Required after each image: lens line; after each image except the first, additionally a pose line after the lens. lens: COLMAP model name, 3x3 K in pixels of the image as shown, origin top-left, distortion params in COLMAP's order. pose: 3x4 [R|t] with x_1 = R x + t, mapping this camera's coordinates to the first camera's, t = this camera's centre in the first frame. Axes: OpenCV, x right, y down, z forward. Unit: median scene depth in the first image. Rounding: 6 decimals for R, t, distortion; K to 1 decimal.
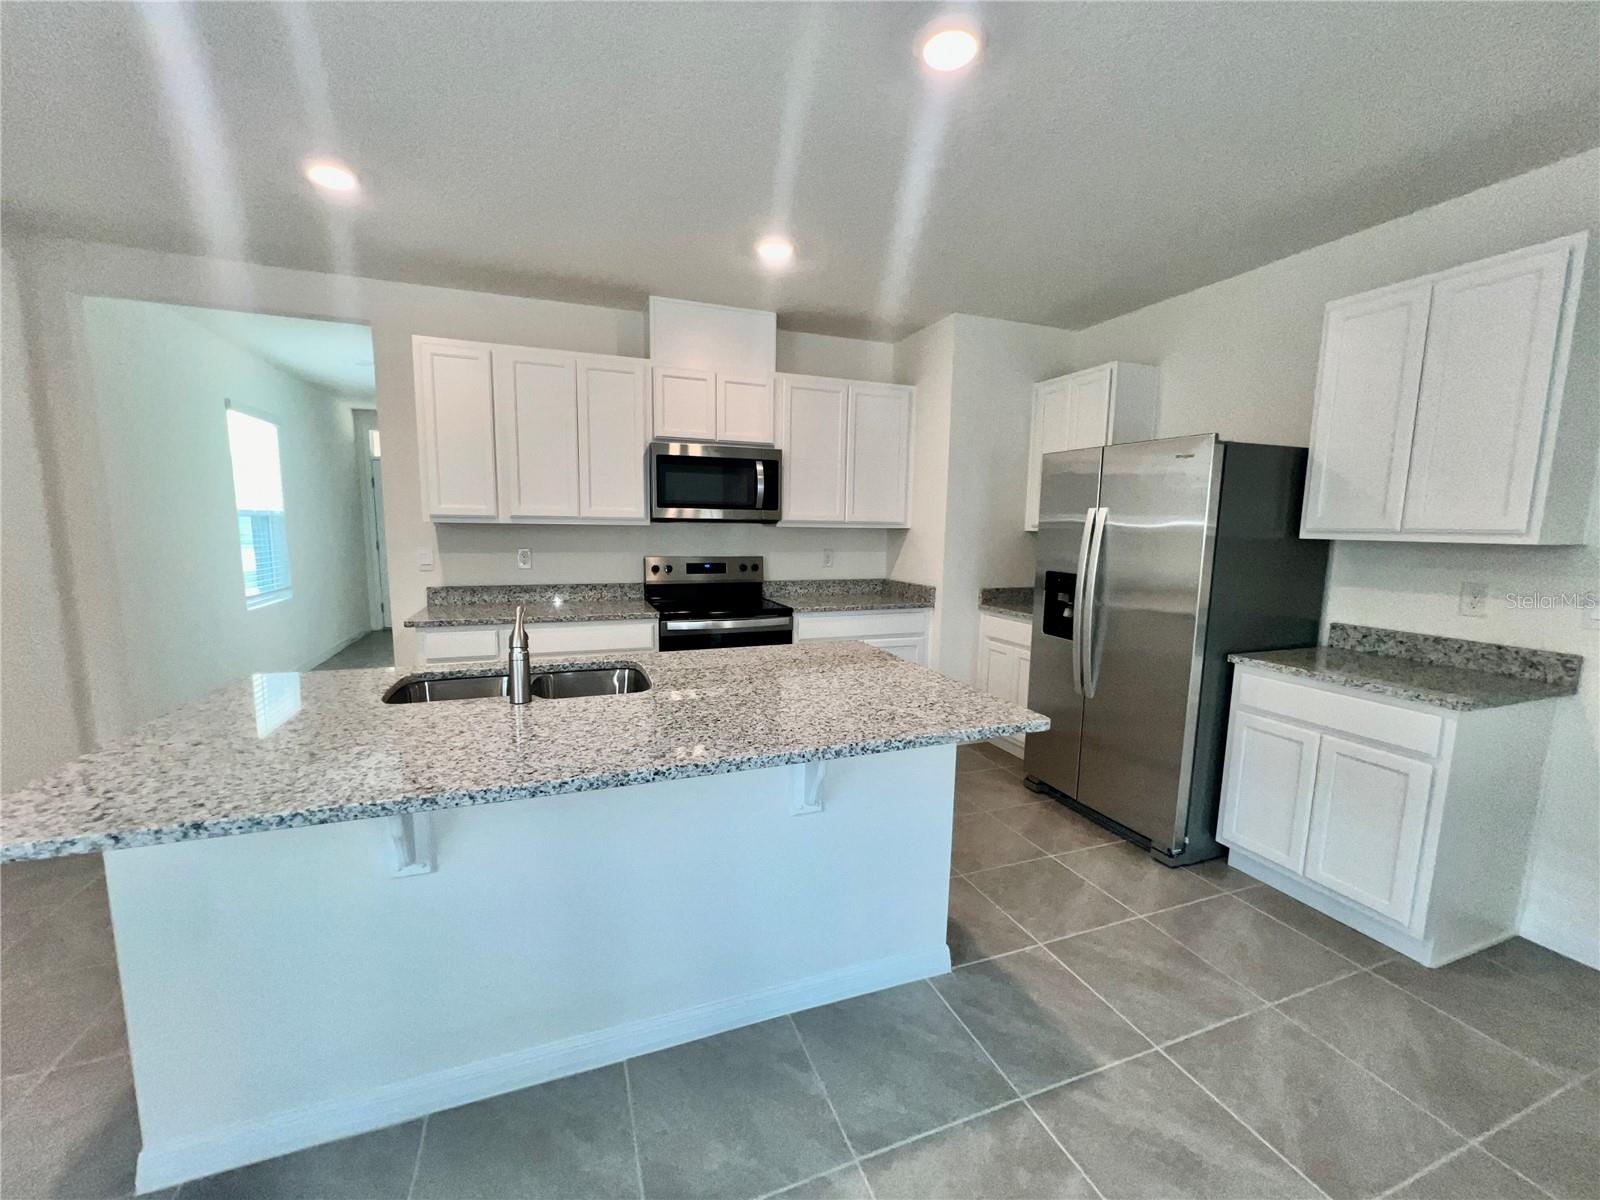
lens RADIAL K [[641.4, 0, 805.8], [0, 641.4, 606.2], [0, 0, 1]] dist [-0.002592, -0.000003]
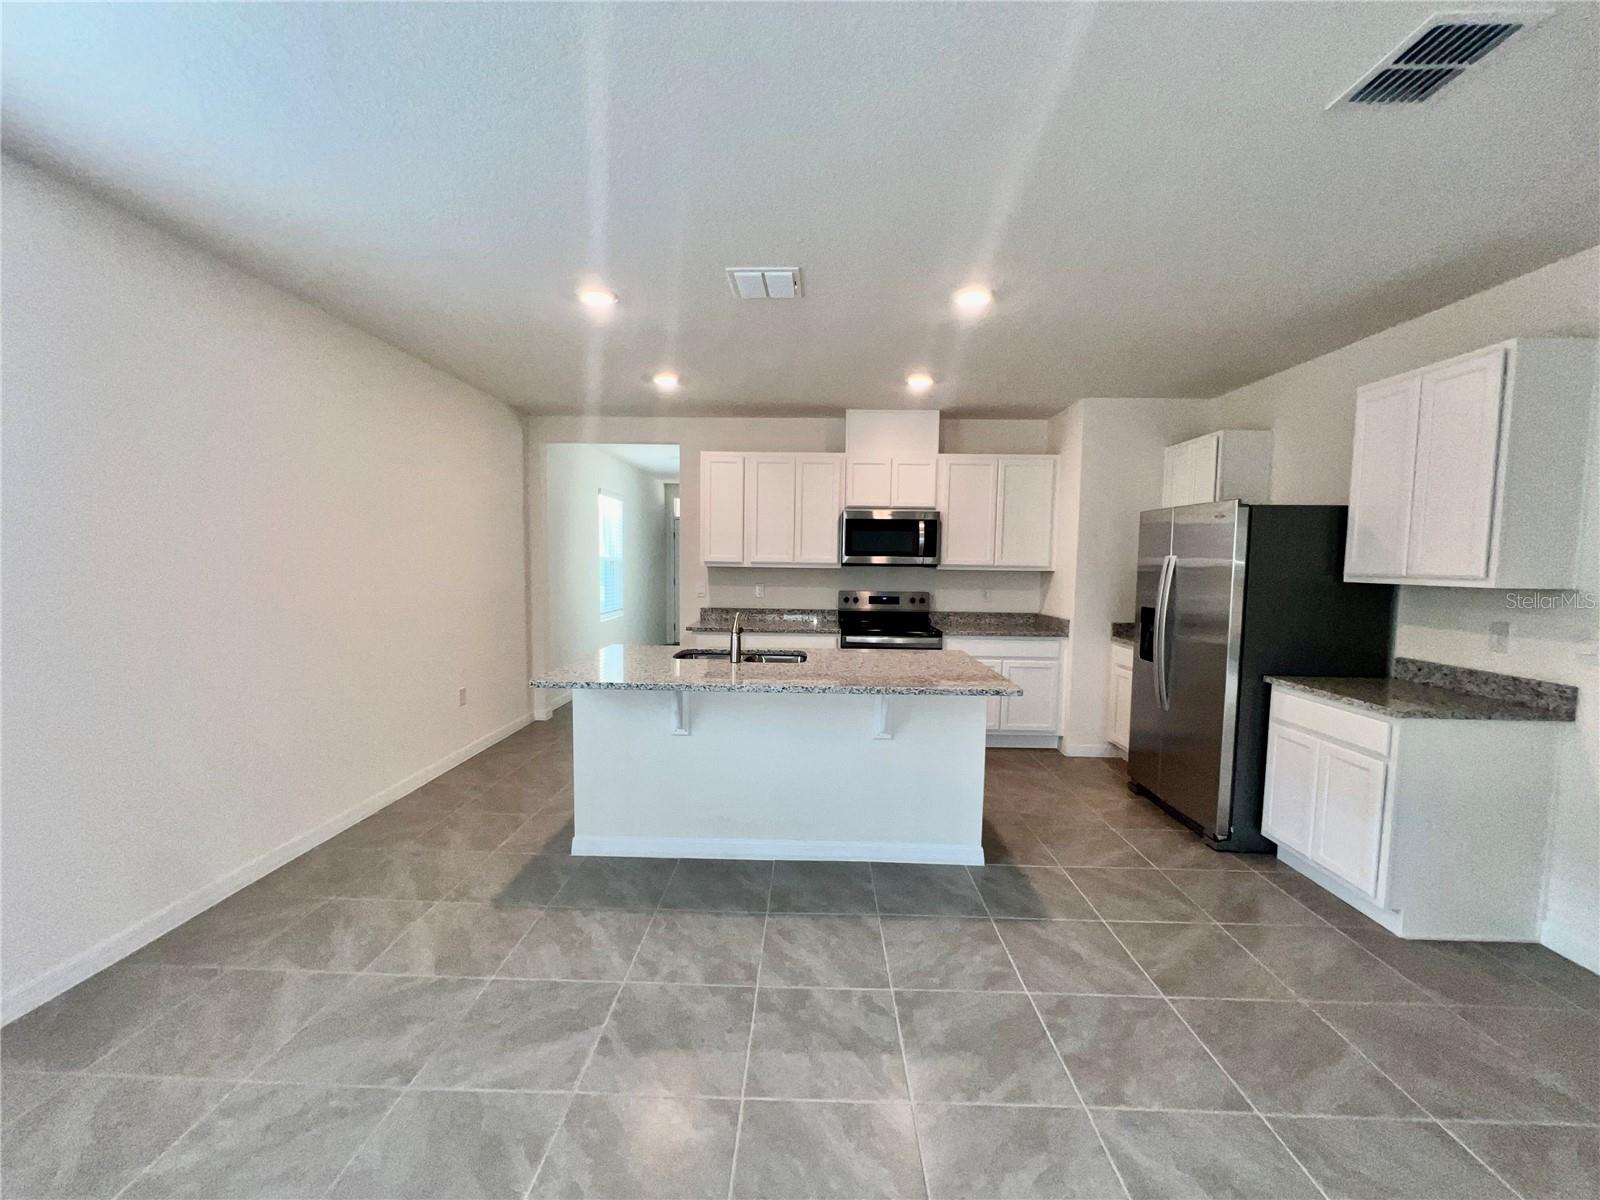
lens RADIAL K [[641.4, 0, 805.8], [0, 641.4, 606.2], [0, 0, 1]] dist [-0.002592, -0.000003]
pose [[0.927204, 0.025013, -0.373719, 0.259827], [-0.048444, 0.997396, -0.053436, 0.043472], [0.371410, 0.067650, 0.926001, -0.395509]]
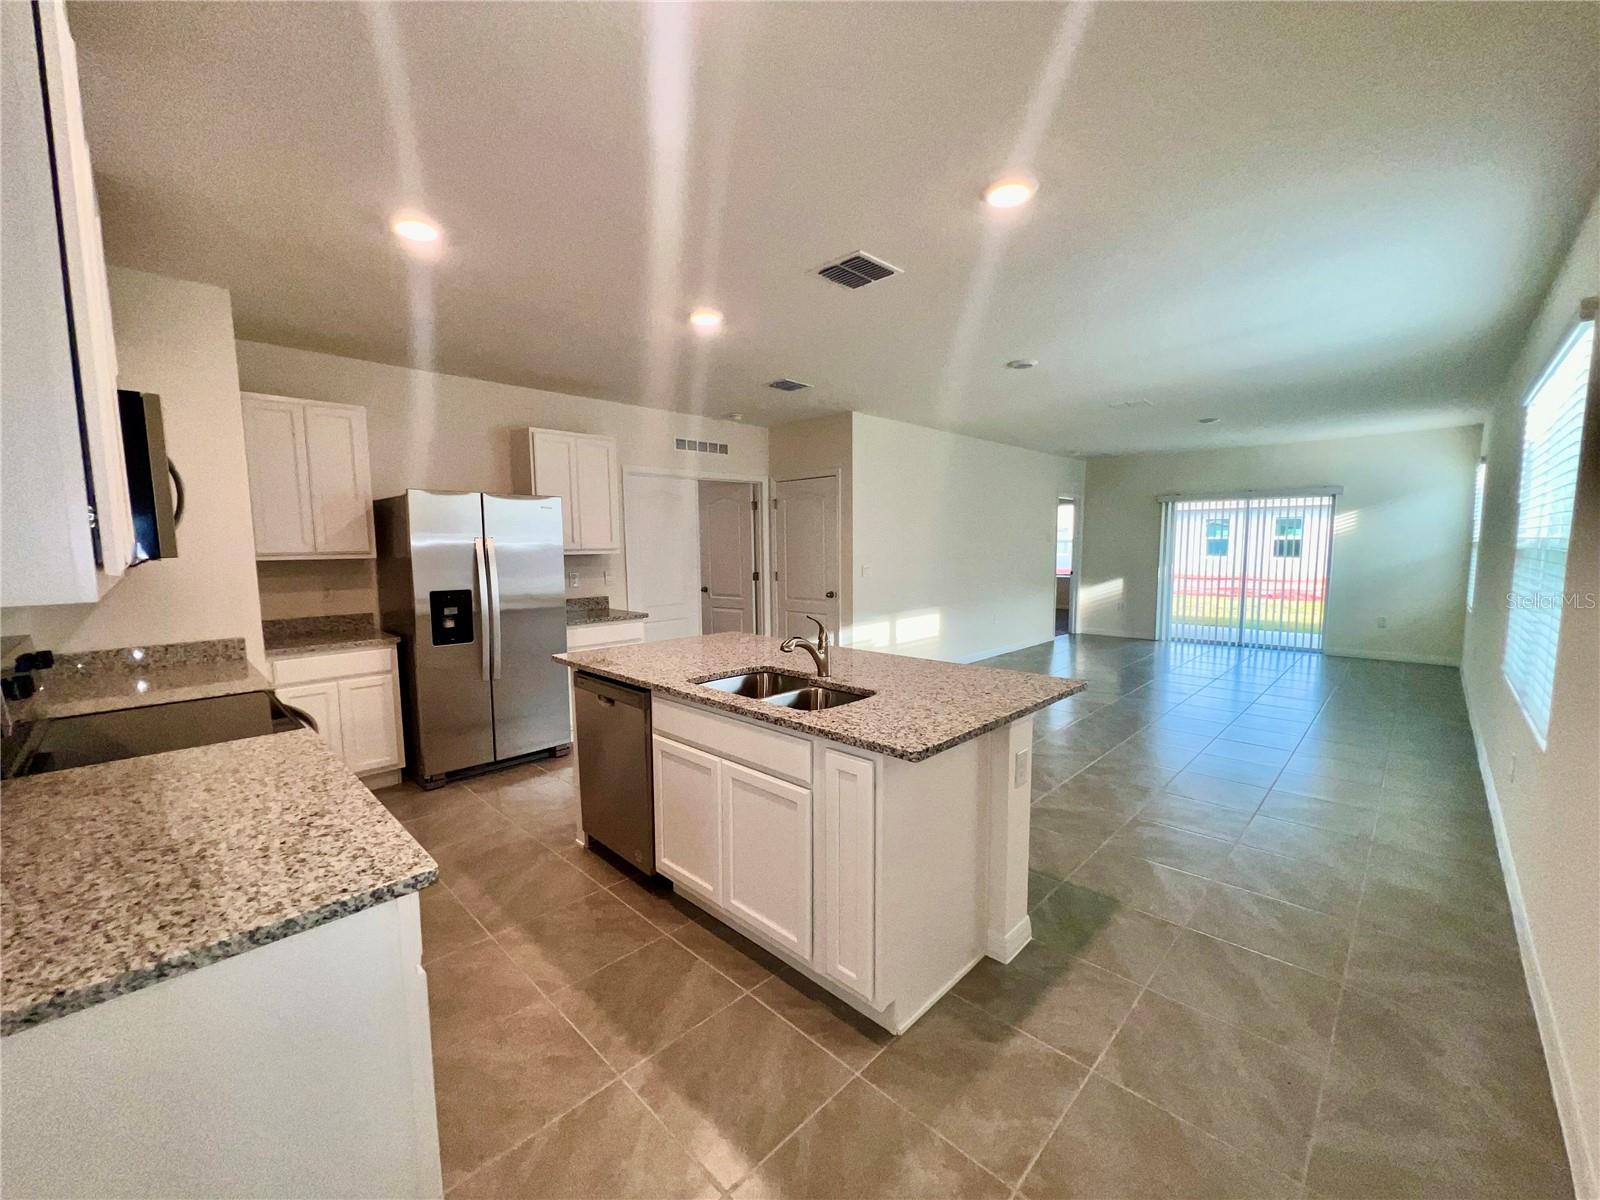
lens RADIAL K [[641.4, 0, 805.8], [0, 641.4, 606.2], [0, 0, 1]] dist [-0.002592, -0.000003]
pose [[-0.425733, -0.104255, 0.898823, -0.950831], [0.118069, 0.978447, 0.169414, -0.145588], [-0.897113, 0.178248, -0.404248, 0.879895]]
